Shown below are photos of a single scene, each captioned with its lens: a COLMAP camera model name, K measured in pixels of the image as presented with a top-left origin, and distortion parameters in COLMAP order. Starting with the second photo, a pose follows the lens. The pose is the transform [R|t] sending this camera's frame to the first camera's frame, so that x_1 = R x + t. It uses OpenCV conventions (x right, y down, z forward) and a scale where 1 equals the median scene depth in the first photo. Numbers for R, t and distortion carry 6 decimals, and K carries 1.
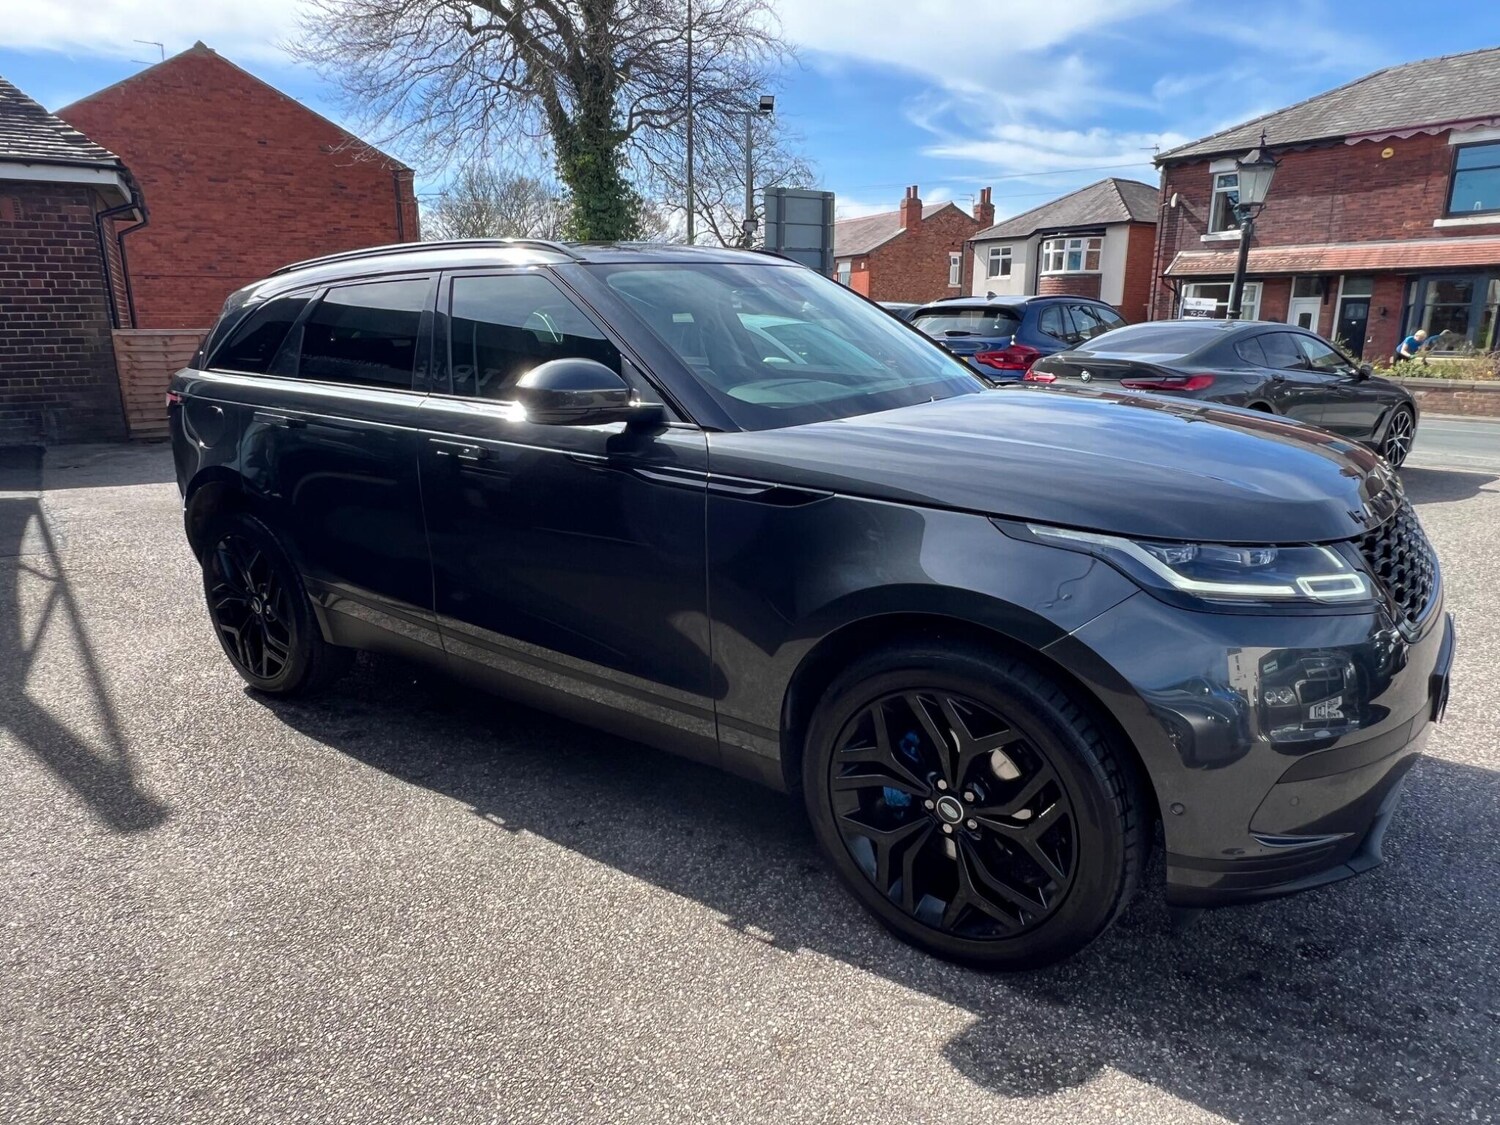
lens RADIAL K [[978.9, 0, 742.4], [0, 978.9, 573.1], [0, 0, 1]] dist [-0.002399, 0.000027]
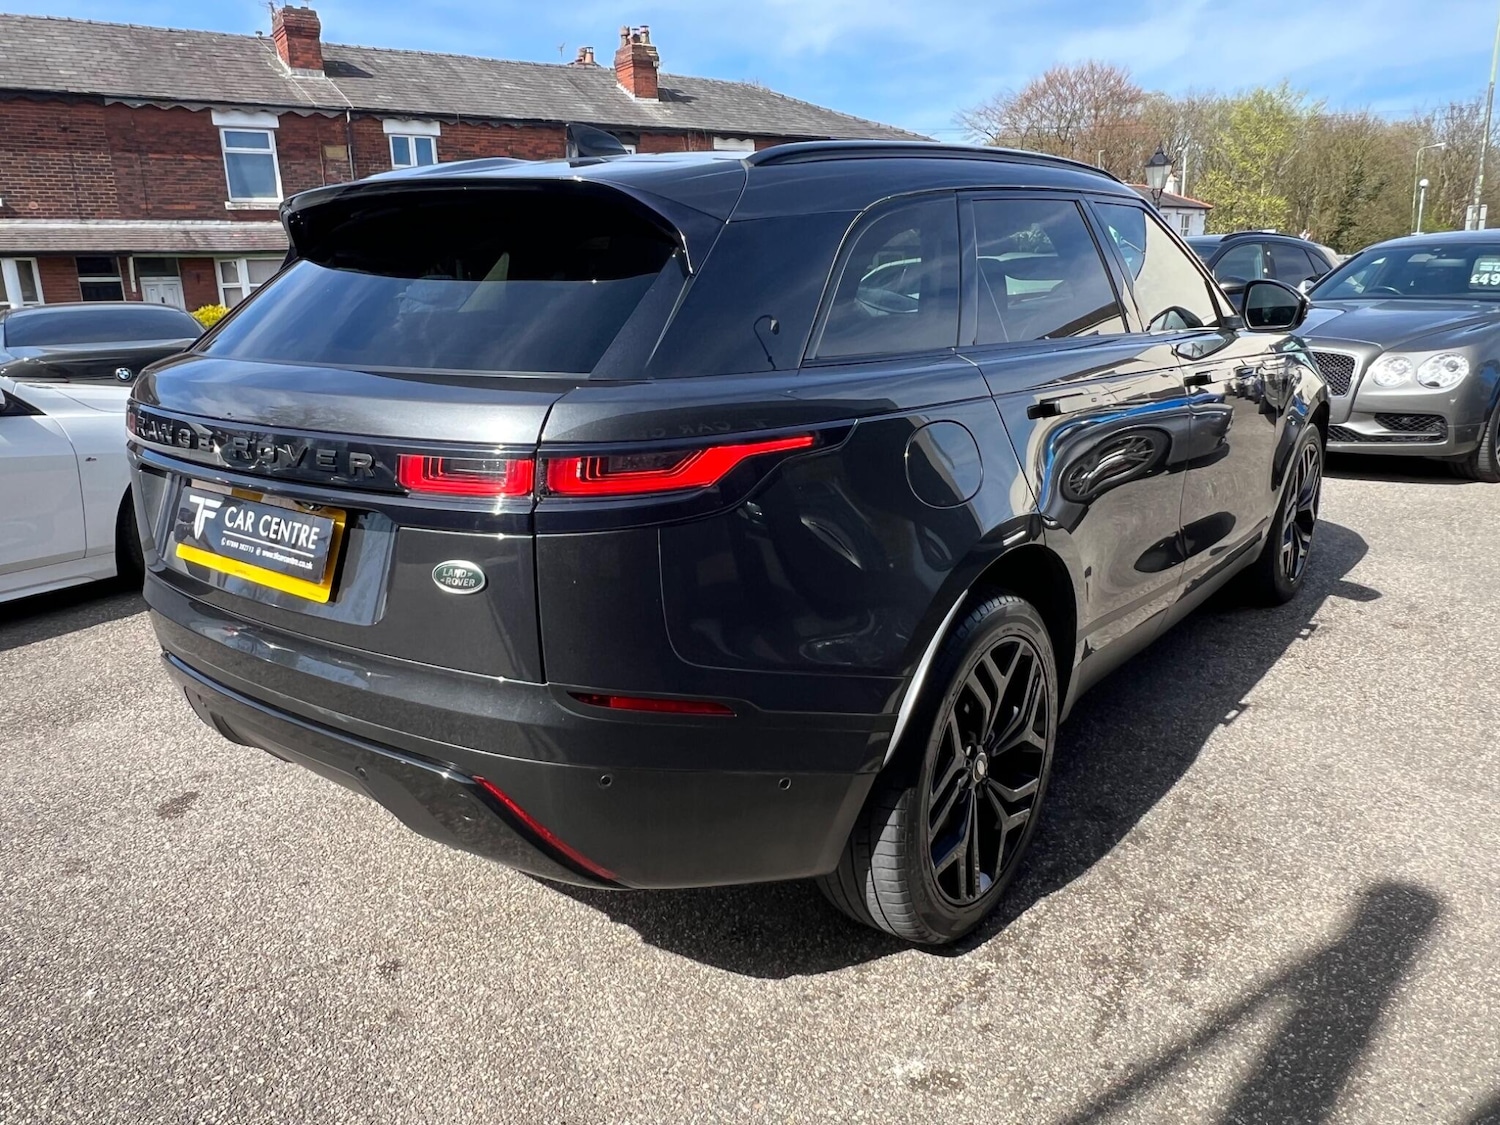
lens RADIAL K [[1106.6, 0, 748.0], [0, 1106.6, 570.6], [0, 0, 1]] dist [-0.005703, 0.002637]
pose [[0.028773, -0.249293, 0.968001, -0.506775], [0.284495, 0.930393, 0.231151, -0.118264], [-0.958246, 0.268740, 0.097693, 0.487063]]
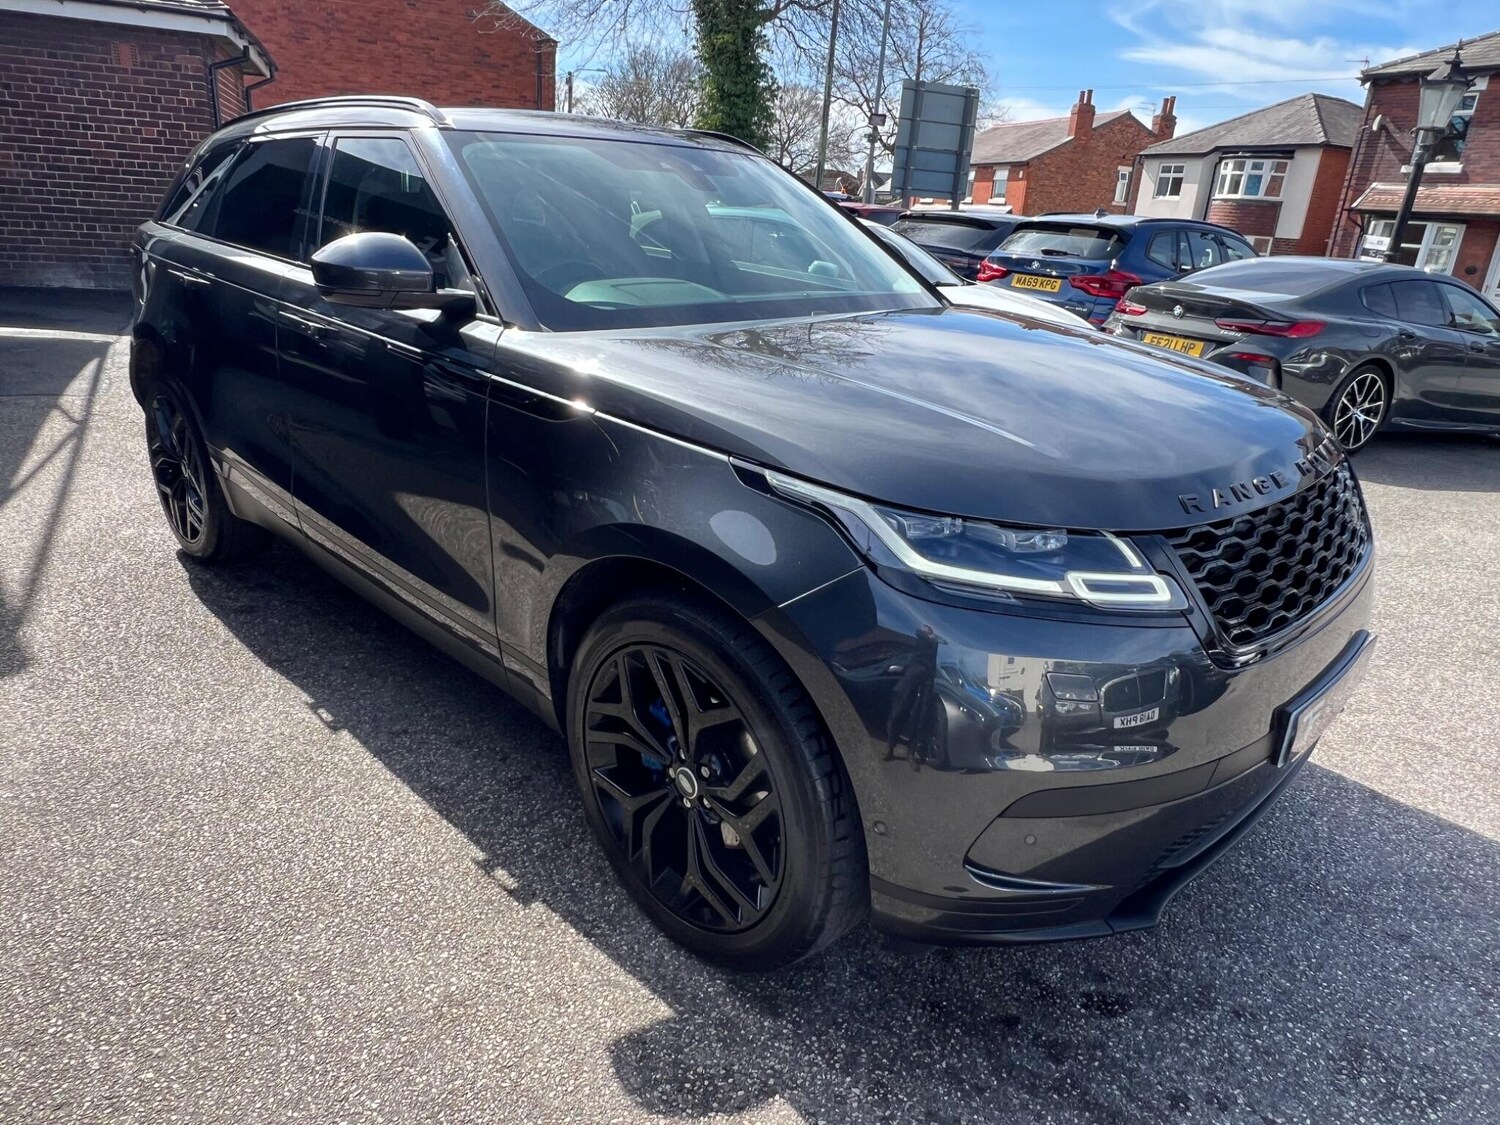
lens RADIAL K [[978.9, 0, 742.1], [0, 978.9, 564.8], [0, 0, 1]] dist [-0.002399, 0.000027]
pose [[0.985452, 0.118652, -0.121679, 0.092327], [-0.107655, 0.989800, 0.093309, -0.011256], [0.131509, -0.078852, 0.988174, 0.038912]]
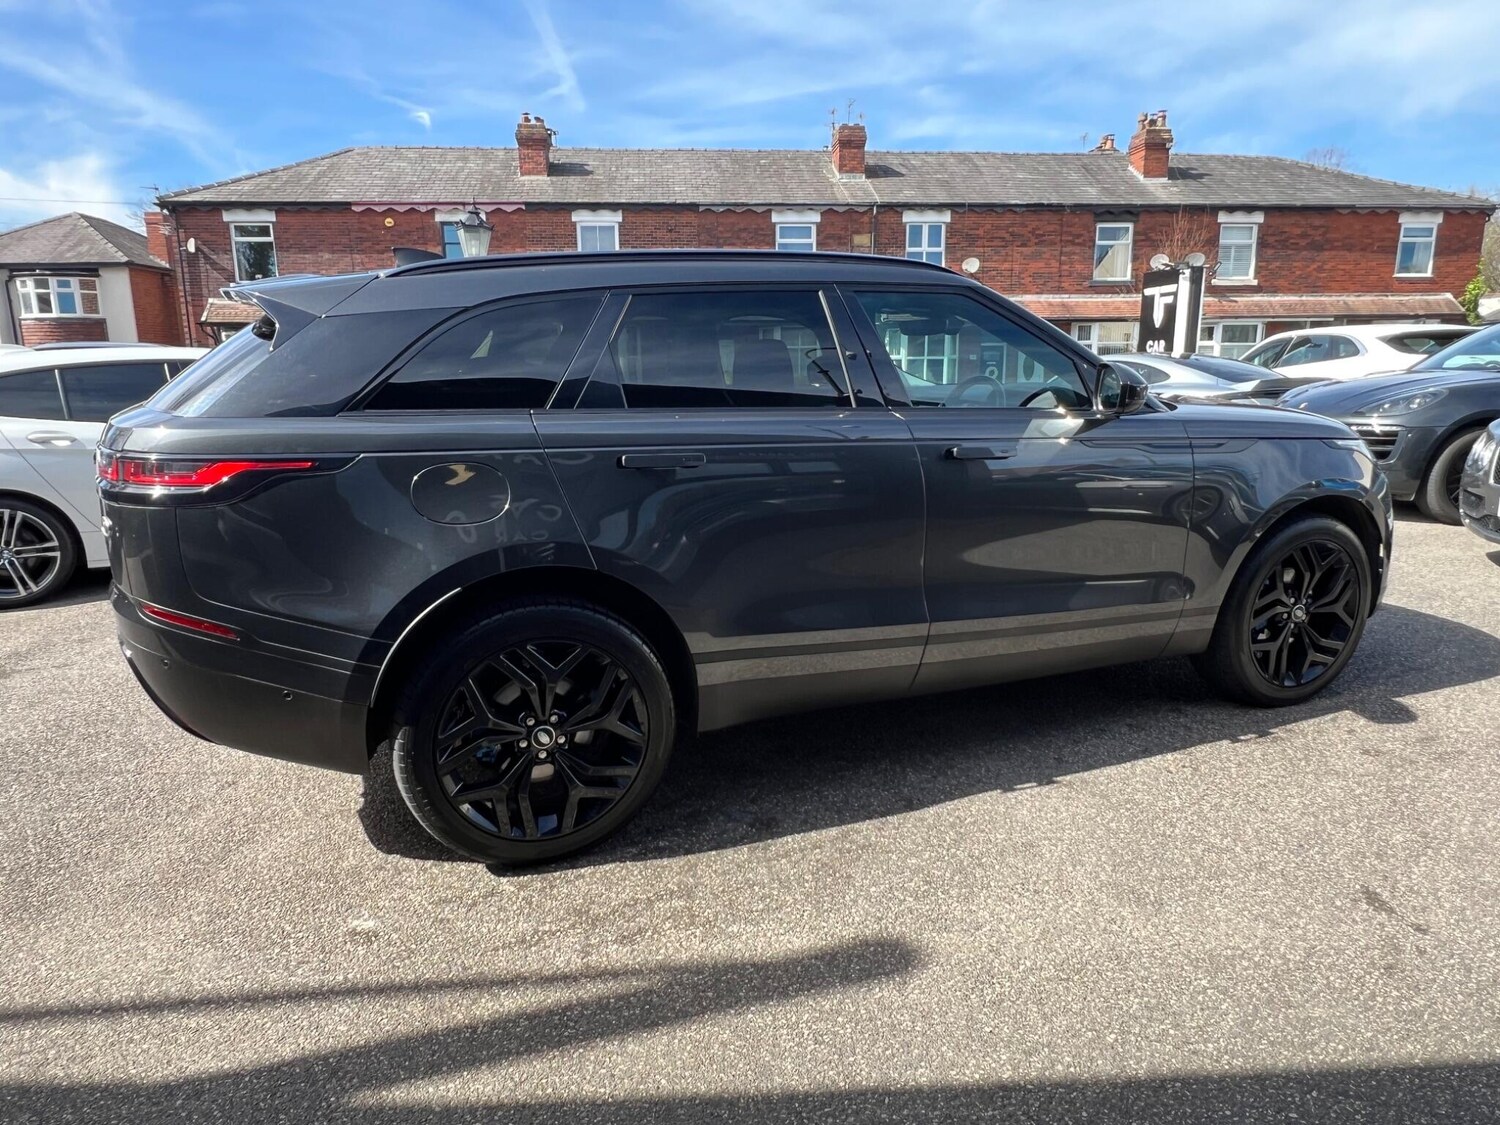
lens RADIAL K [[978.9, 0, 744.7], [0, 978.9, 572.5], [0, 0, 1]] dist [-0.002399, 0.000027]
pose [[0.523221, -0.185107, 0.831850, -0.463669], [0.226458, 0.971230, 0.073684, -0.047761], [-0.821557, 0.149826, 0.550087, 0.224354]]
